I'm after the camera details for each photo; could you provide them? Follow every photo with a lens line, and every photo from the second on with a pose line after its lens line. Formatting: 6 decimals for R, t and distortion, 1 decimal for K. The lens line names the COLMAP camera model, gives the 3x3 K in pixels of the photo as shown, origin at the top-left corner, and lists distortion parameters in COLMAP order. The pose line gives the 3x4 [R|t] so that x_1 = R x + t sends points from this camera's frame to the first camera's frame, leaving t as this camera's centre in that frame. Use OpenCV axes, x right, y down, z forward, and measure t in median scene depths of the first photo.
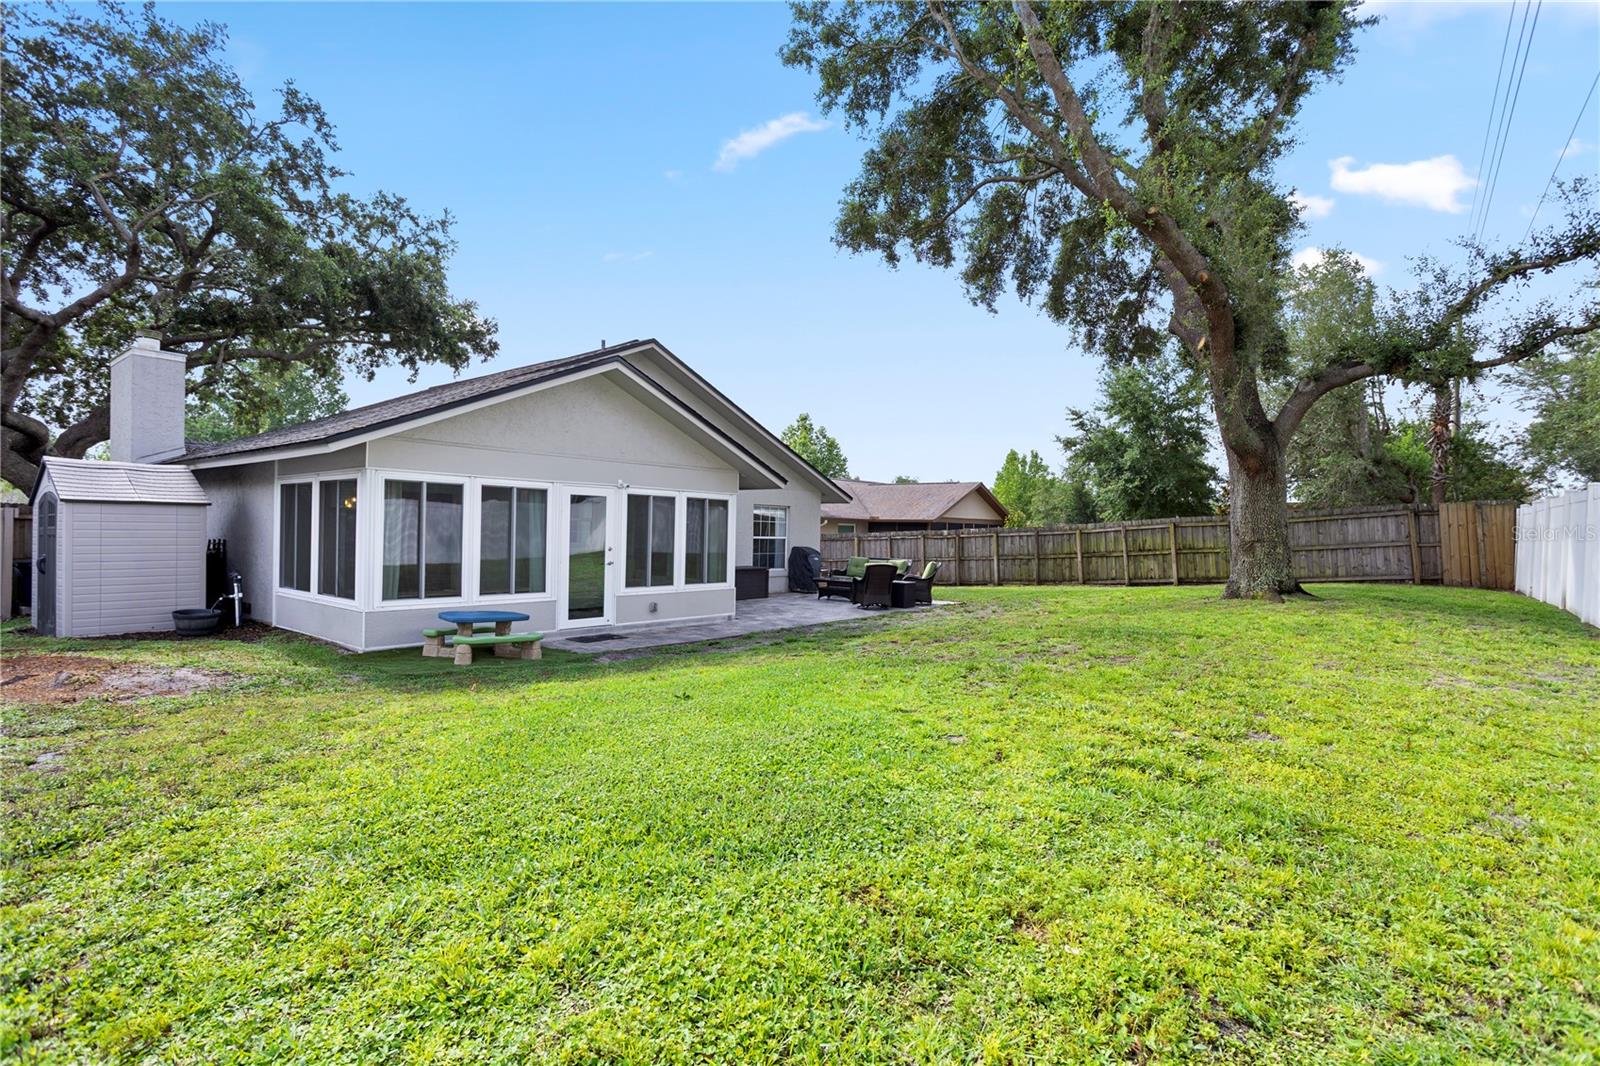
lens RADIAL K [[778.4, 0, 813.8], [0, 778.4, 519.7], [0, 0, 1]] dist [-0.026013, 0.000595]
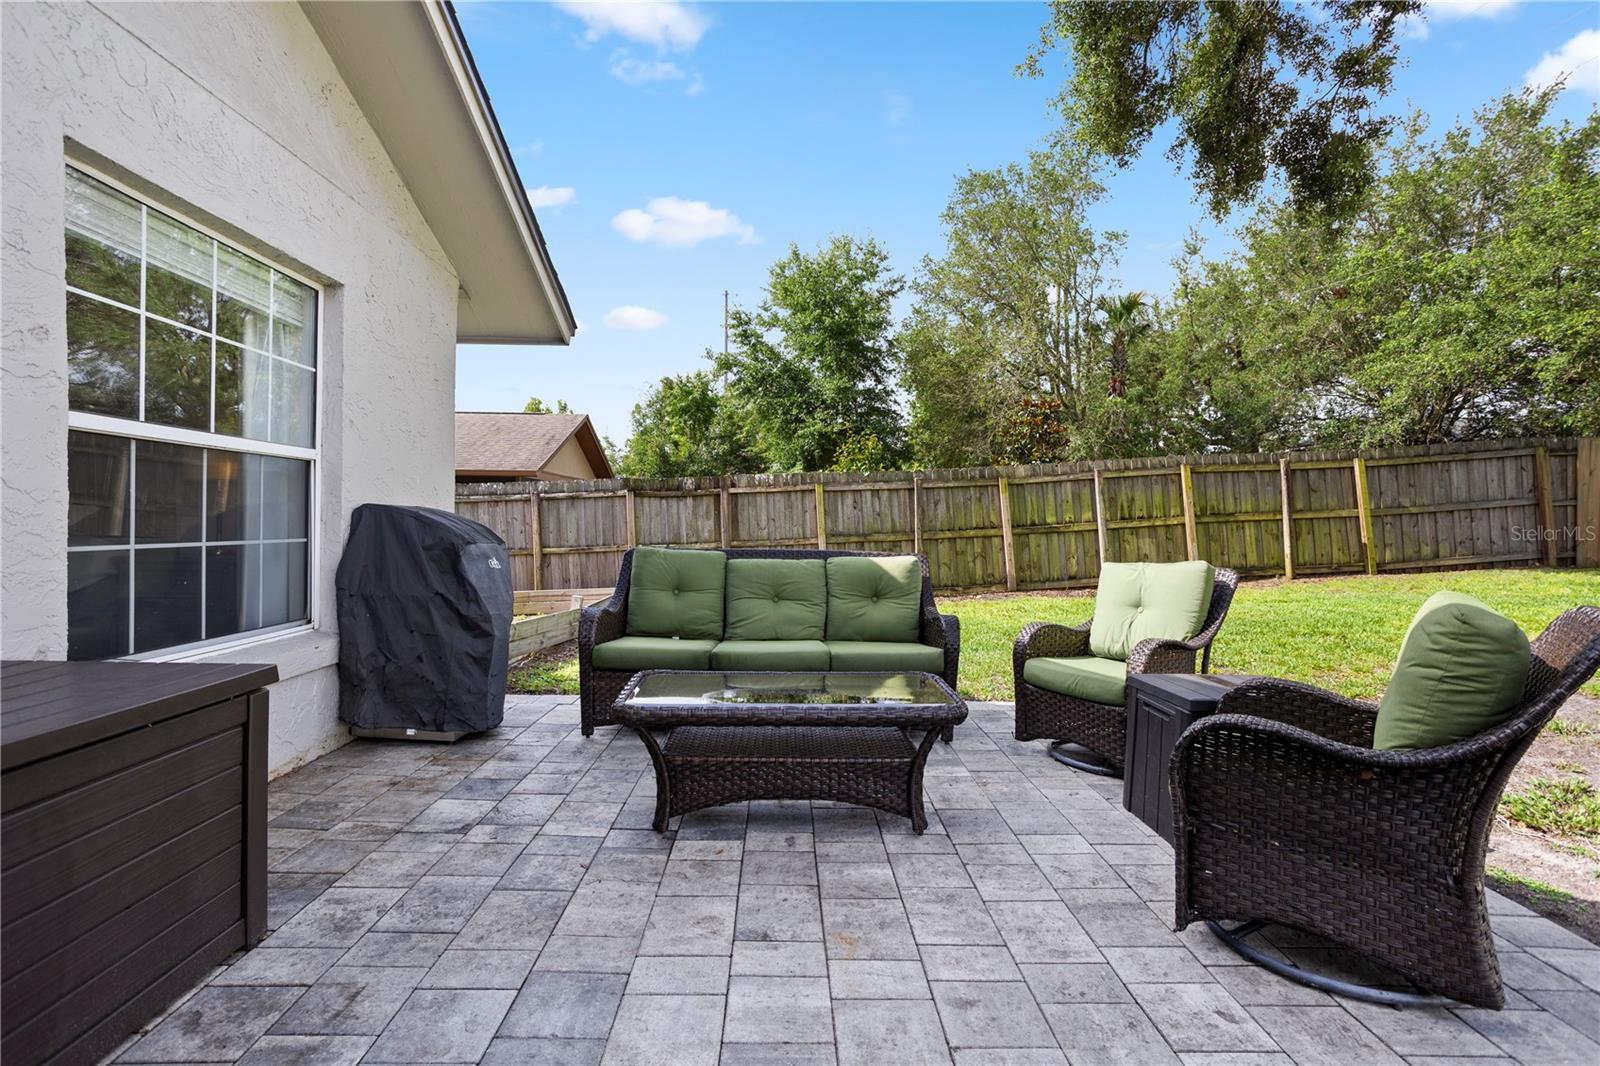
lens RADIAL K [[778.4, 0, 813.8], [0, 778.4, 519.7], [0, 0, 1]] dist [-0.026013, 0.000595]
pose [[0.763881, -0.005779, 0.645331, -0.062515], [-0.009150, 0.999762, 0.019785, 0.034105], [-0.645292, -0.021018, 0.763647, 0.794391]]
